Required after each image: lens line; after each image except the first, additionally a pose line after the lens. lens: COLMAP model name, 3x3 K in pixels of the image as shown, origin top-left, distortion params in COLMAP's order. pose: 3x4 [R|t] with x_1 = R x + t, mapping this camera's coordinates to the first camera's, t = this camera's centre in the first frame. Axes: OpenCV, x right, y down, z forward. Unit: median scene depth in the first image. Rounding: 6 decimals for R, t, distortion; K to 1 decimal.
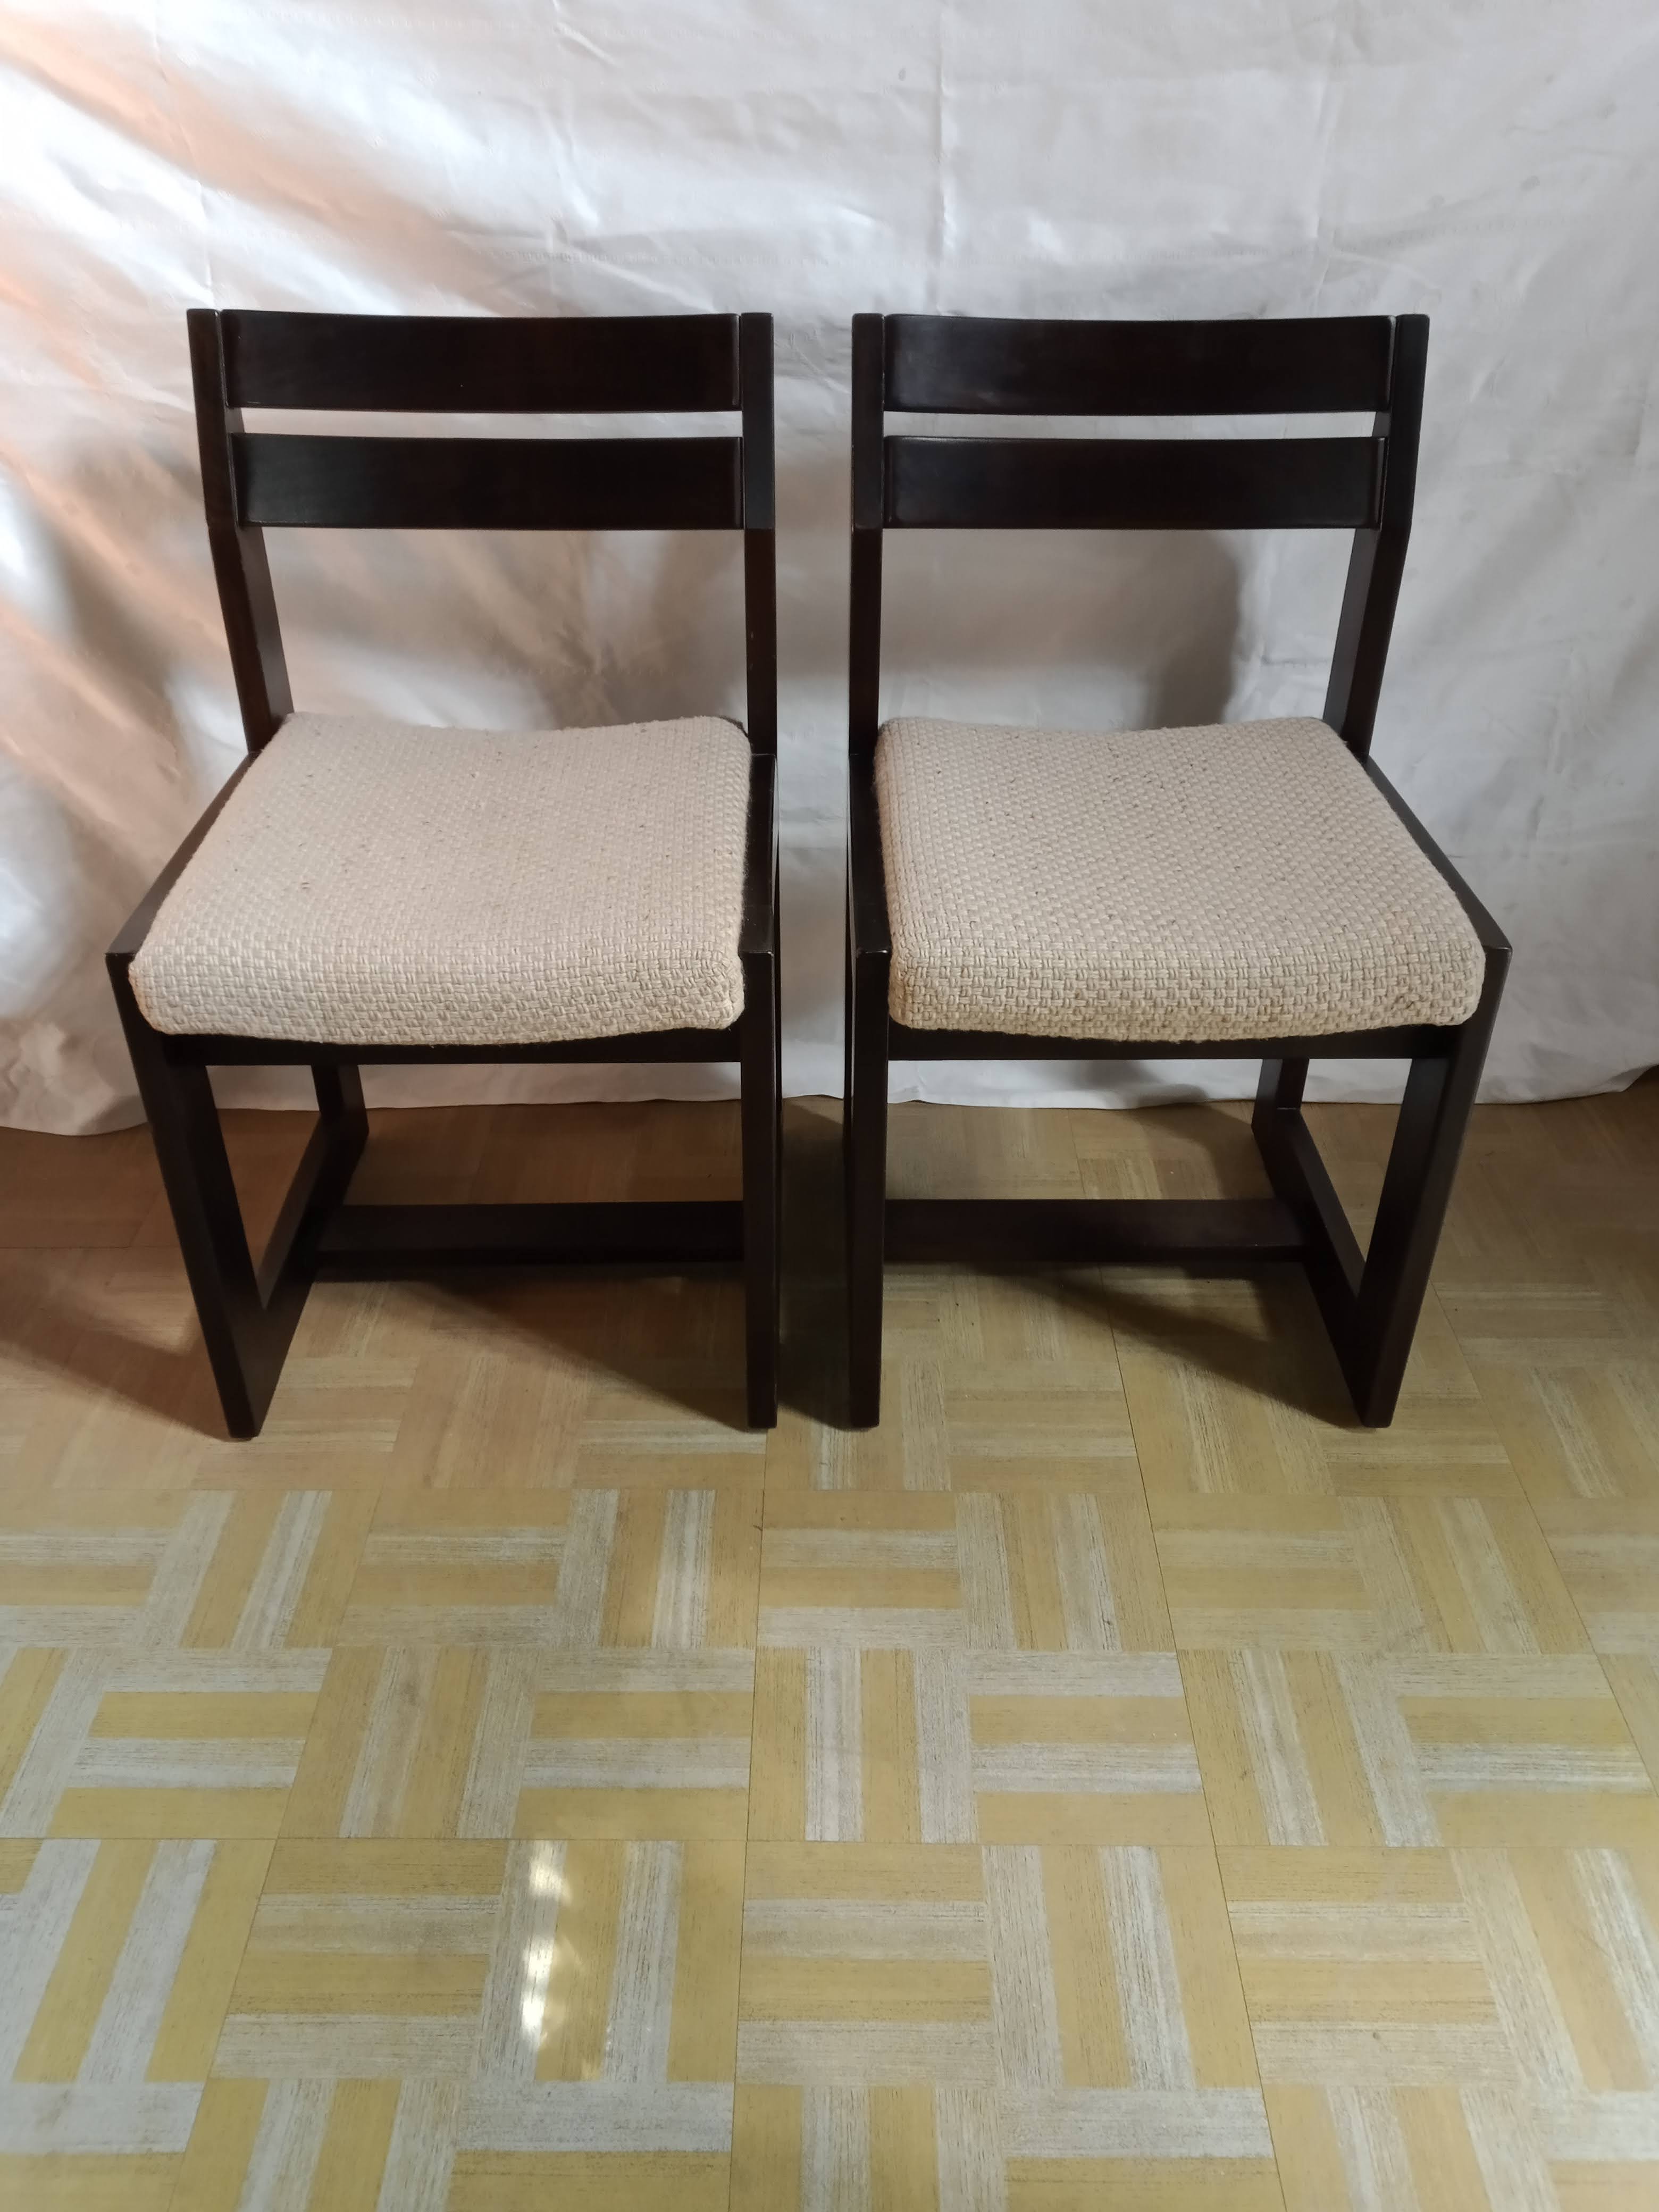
lens RADIAL K [[1722.8, 0, 840.4], [0, 1722.8, 1098.6], [0, 0, 1]] dist [0.009409, -0.025374]
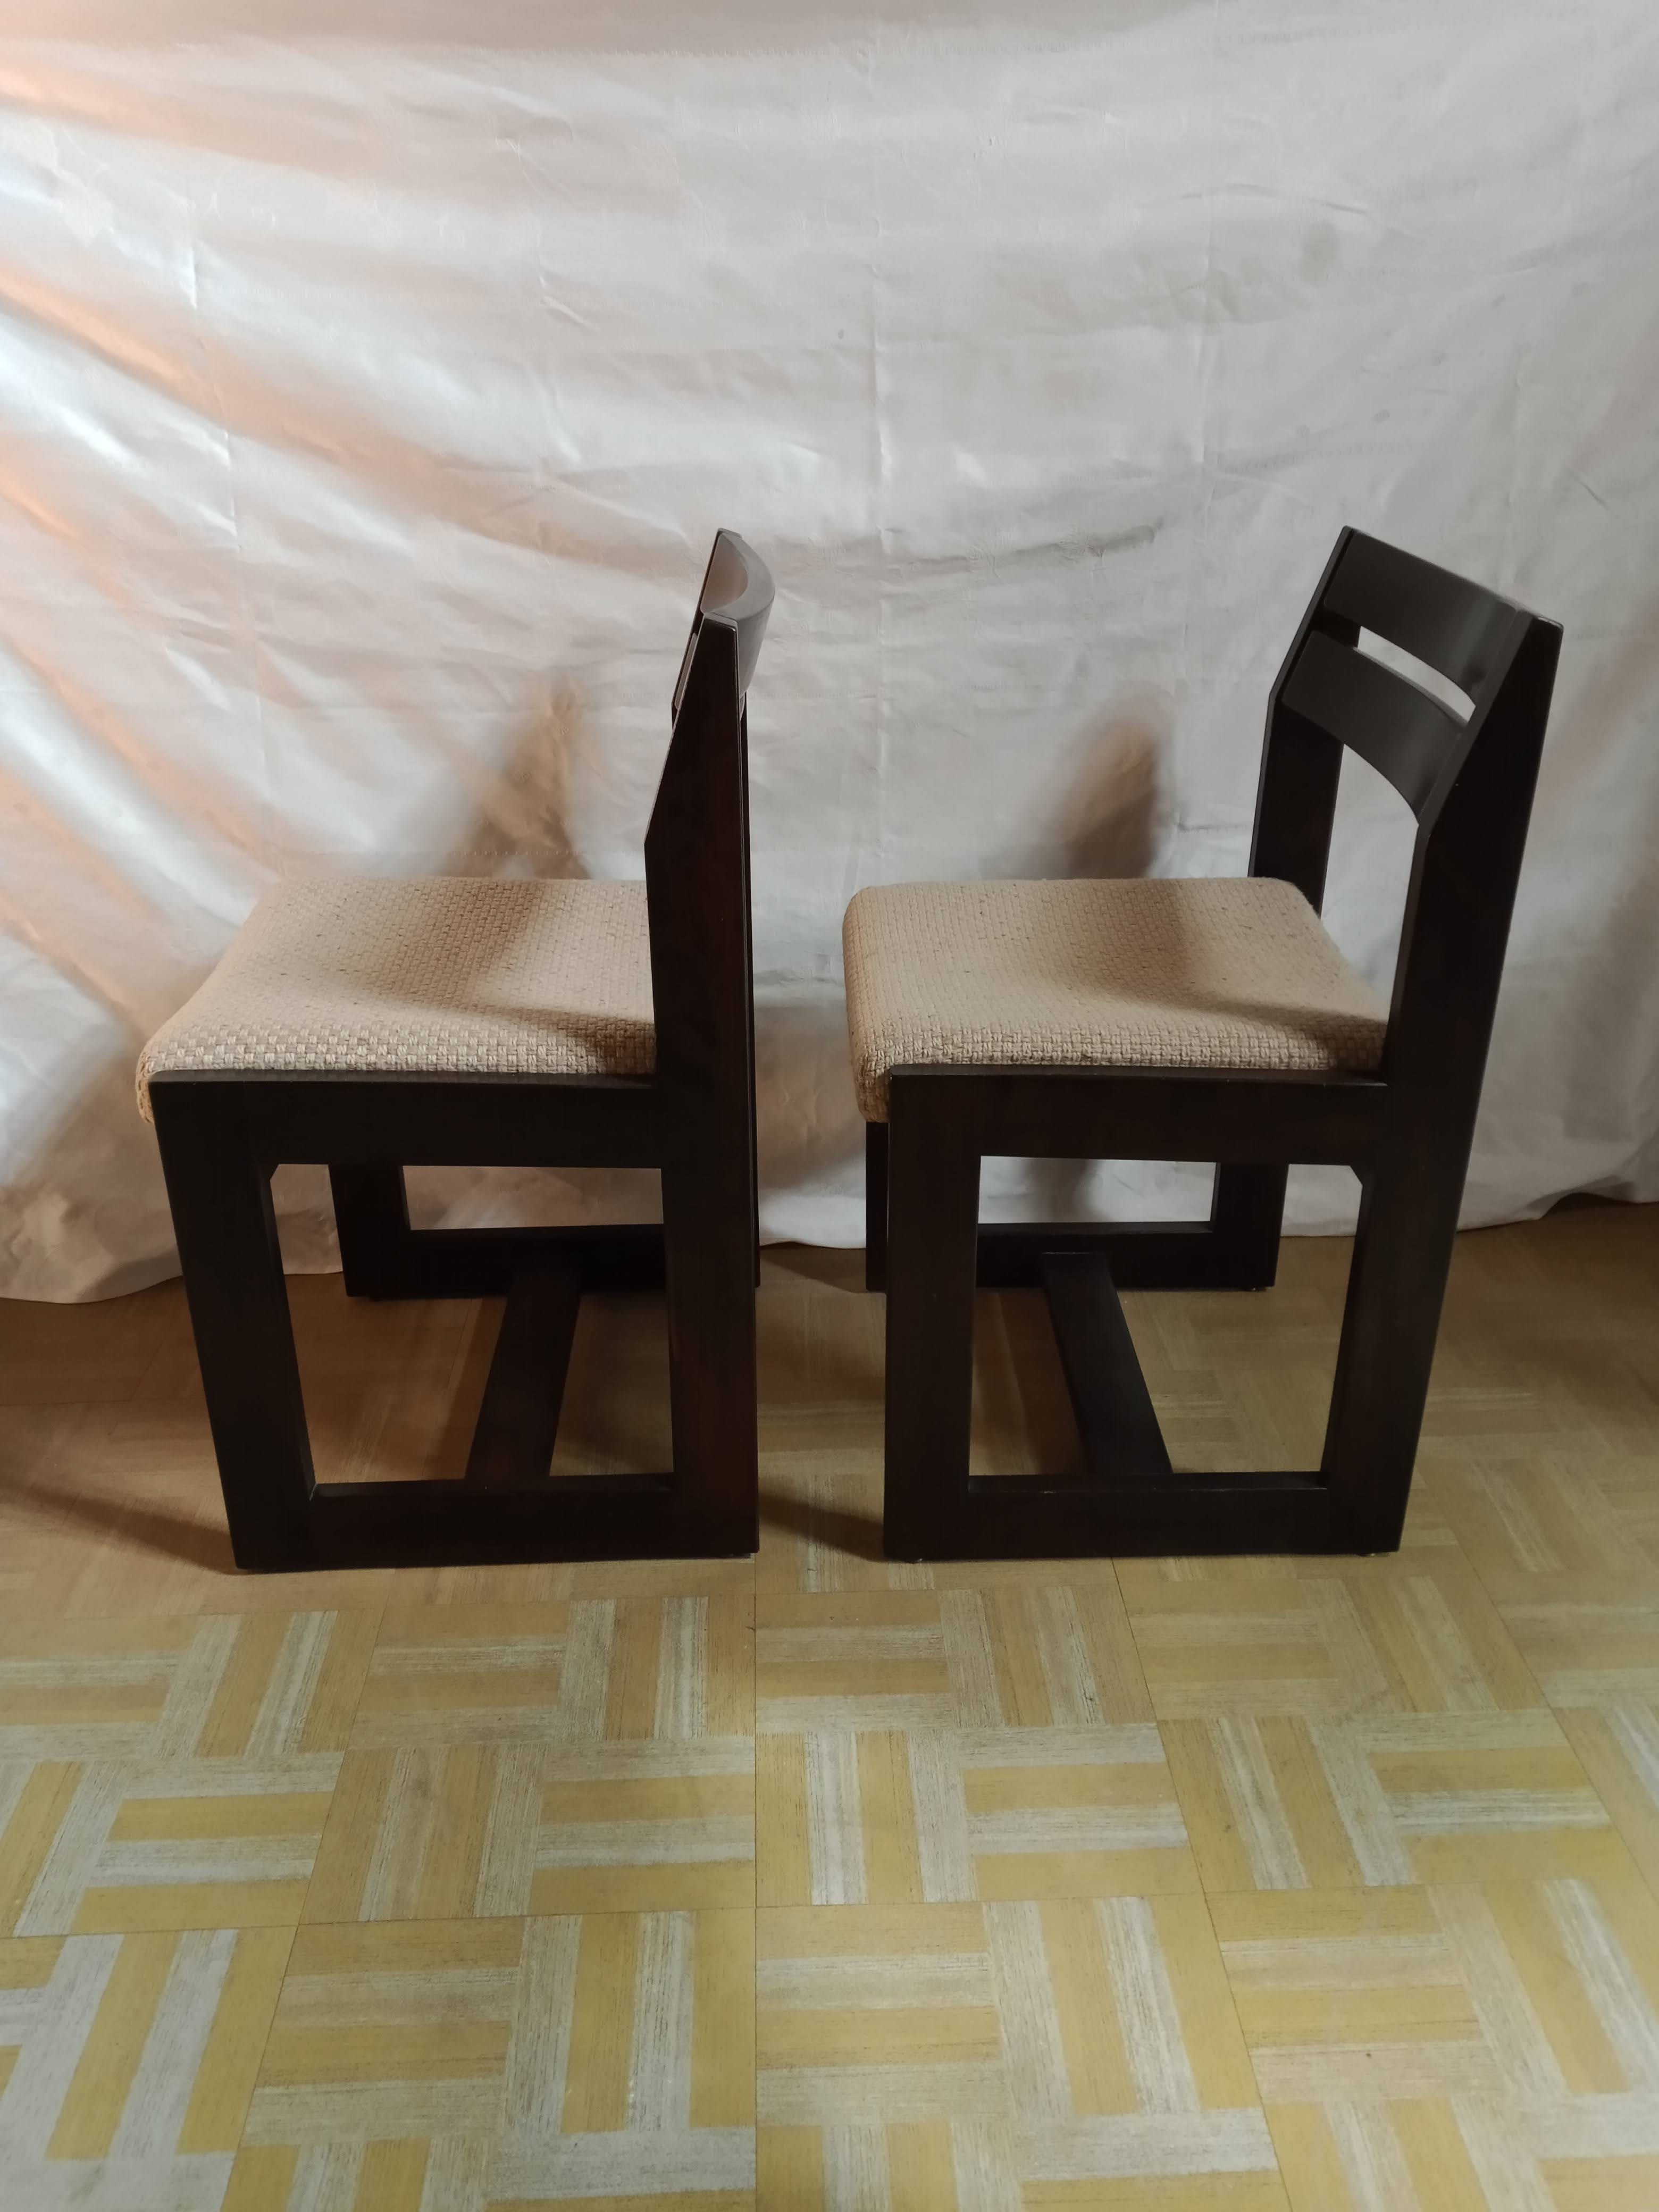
lens RADIAL K [[1722.8, 0, 837.7], [0, 1722.8, 1105.9], [0, 0, 1]] dist [0.009409, -0.025374]
pose [[0.998952, -0.029234, 0.035216, -0.024550], [0.033878, 0.989650, -0.139448, 0.089519], [-0.030775, 0.140495, 0.989603, -0.084064]]
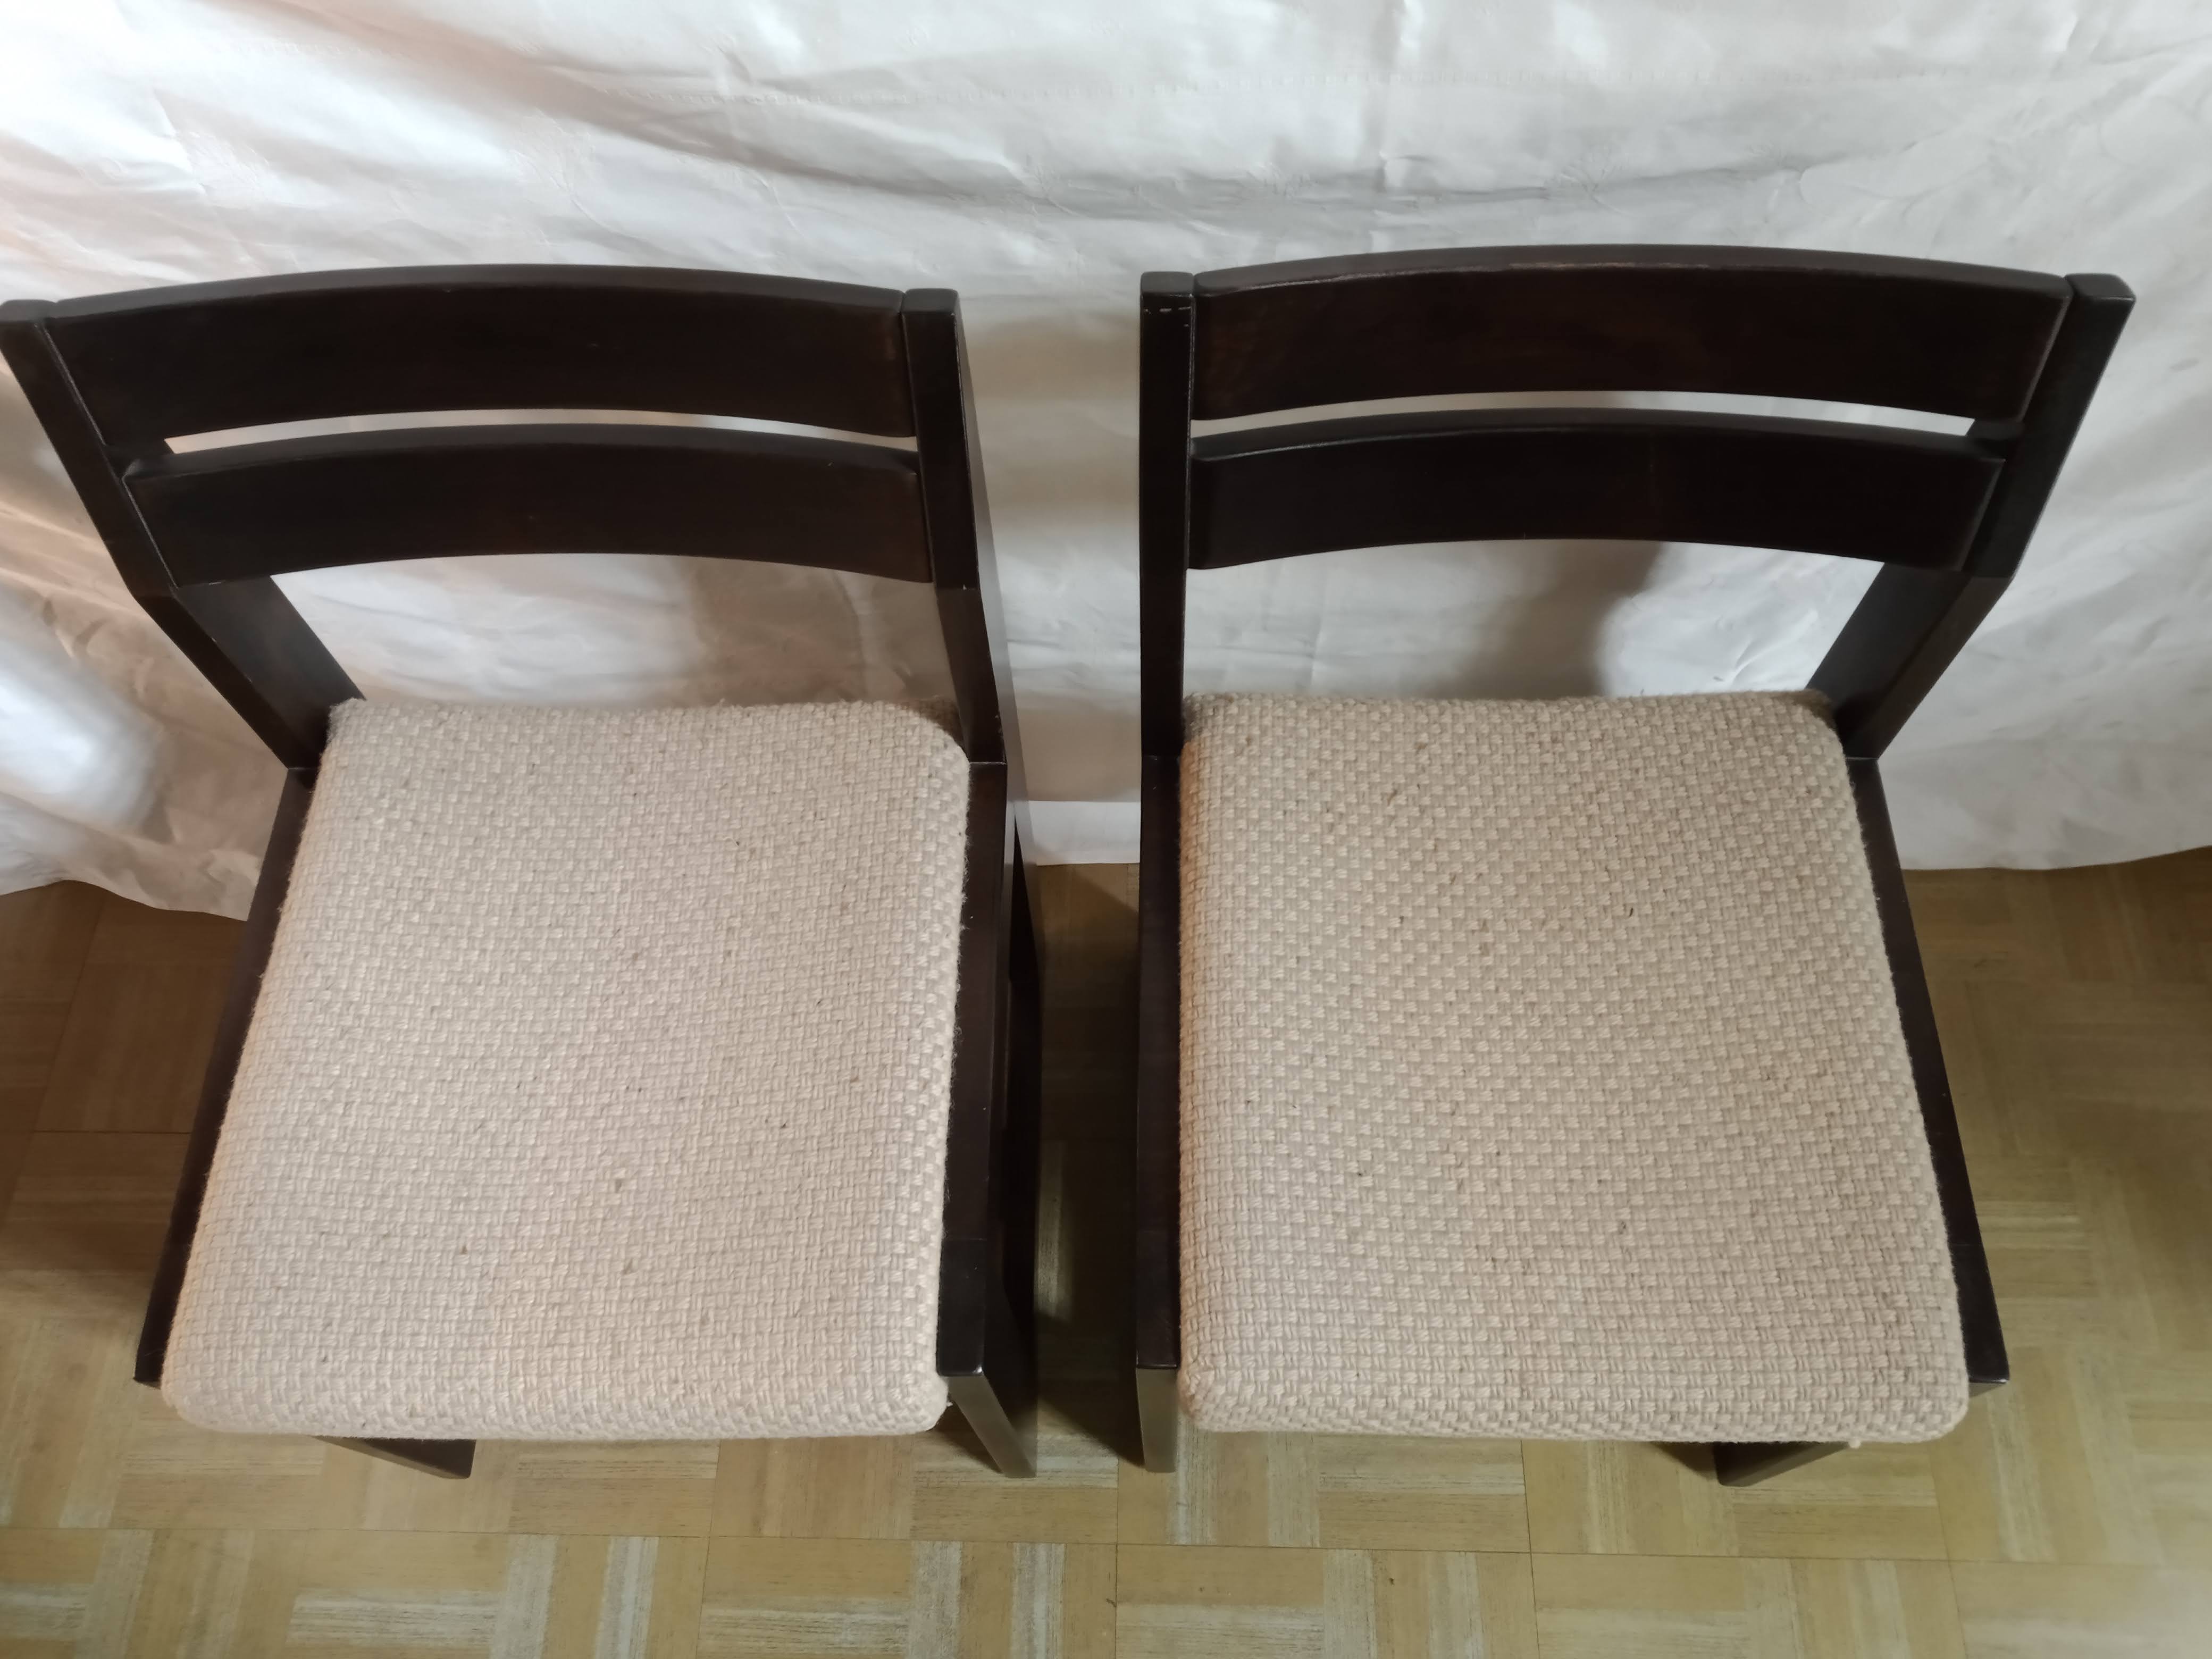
lens RADIAL K [[1722.8, 0, 1105.3], [0, 1722.8, 823.0], [0, 0, 1]] dist [0.009409, -0.025374]
pose [[0.999226, 0.003468, -0.039193, -0.016920], [0.016111, 0.872700, 0.487991, -0.621248], [0.035896, -0.488244, 0.871968, 0.414741]]
